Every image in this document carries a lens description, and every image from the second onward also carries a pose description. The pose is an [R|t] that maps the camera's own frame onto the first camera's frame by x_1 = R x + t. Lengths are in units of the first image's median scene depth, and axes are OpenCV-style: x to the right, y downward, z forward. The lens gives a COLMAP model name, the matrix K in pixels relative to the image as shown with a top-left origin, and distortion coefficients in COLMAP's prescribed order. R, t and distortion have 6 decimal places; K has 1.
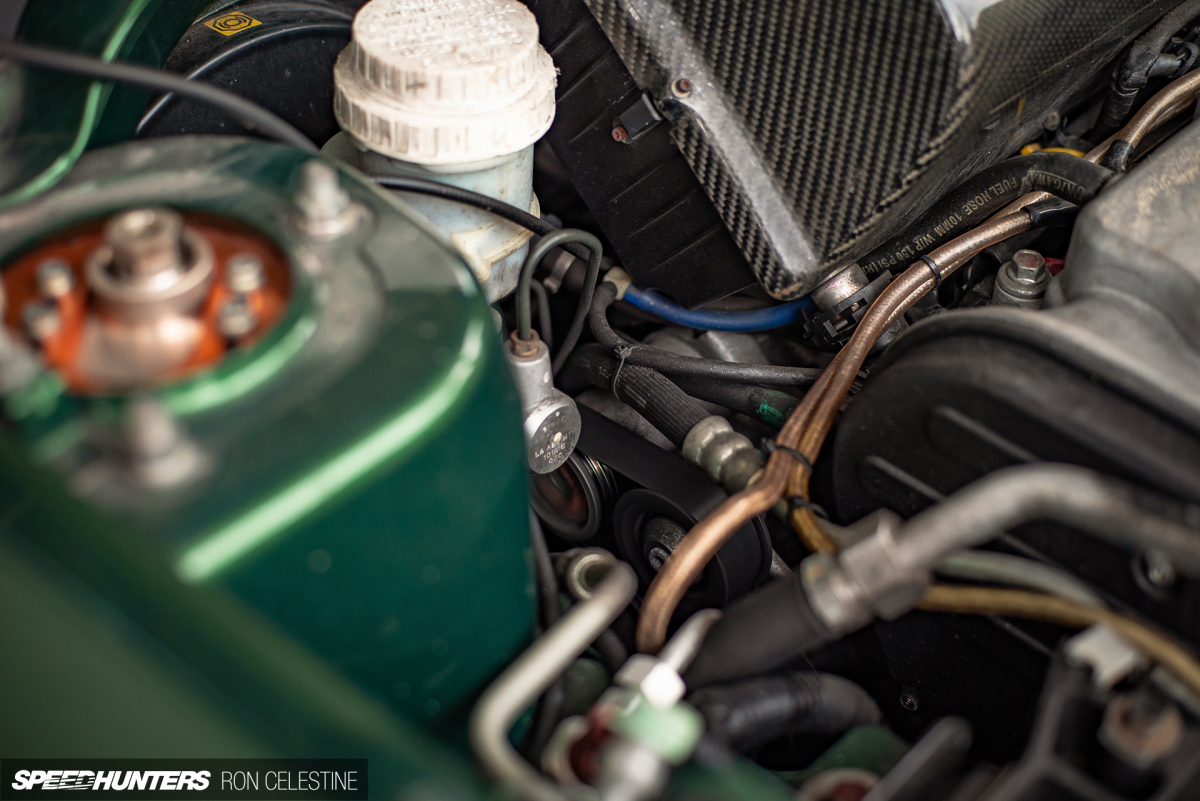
lens RADIAL K [[1765.4, 0, 595.8], [0, 1765.4, 400.7], [0, 0, 1]] dist [-0.163316, 0.000000]
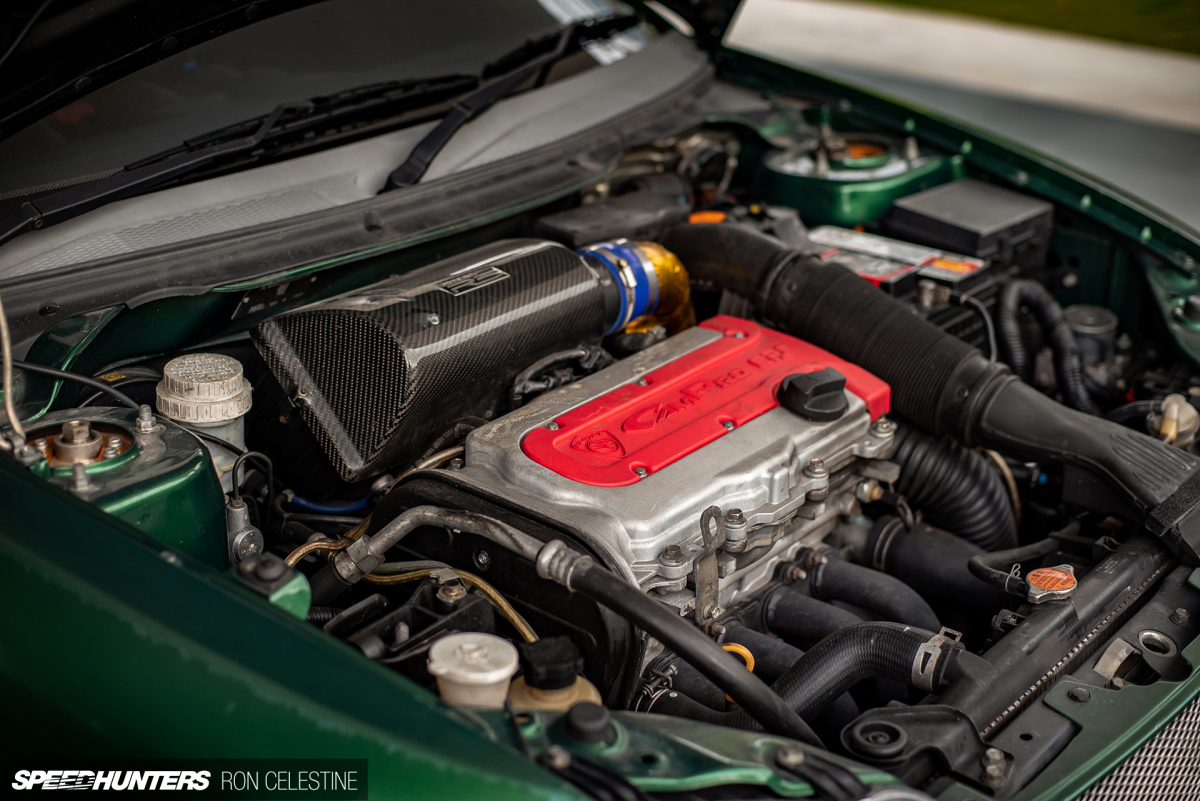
lens RADIAL K [[1765.4, 0, 601.5], [0, 1765.4, 401.6], [0, 0, 1]] dist [-0.163316, 0.000000]
pose [[0.997136, -0.021868, 0.072405, 0.281023], [0.043031, 0.951284, -0.305298, 0.579188], [-0.062201, 0.307539, 0.949500, -1.278535]]
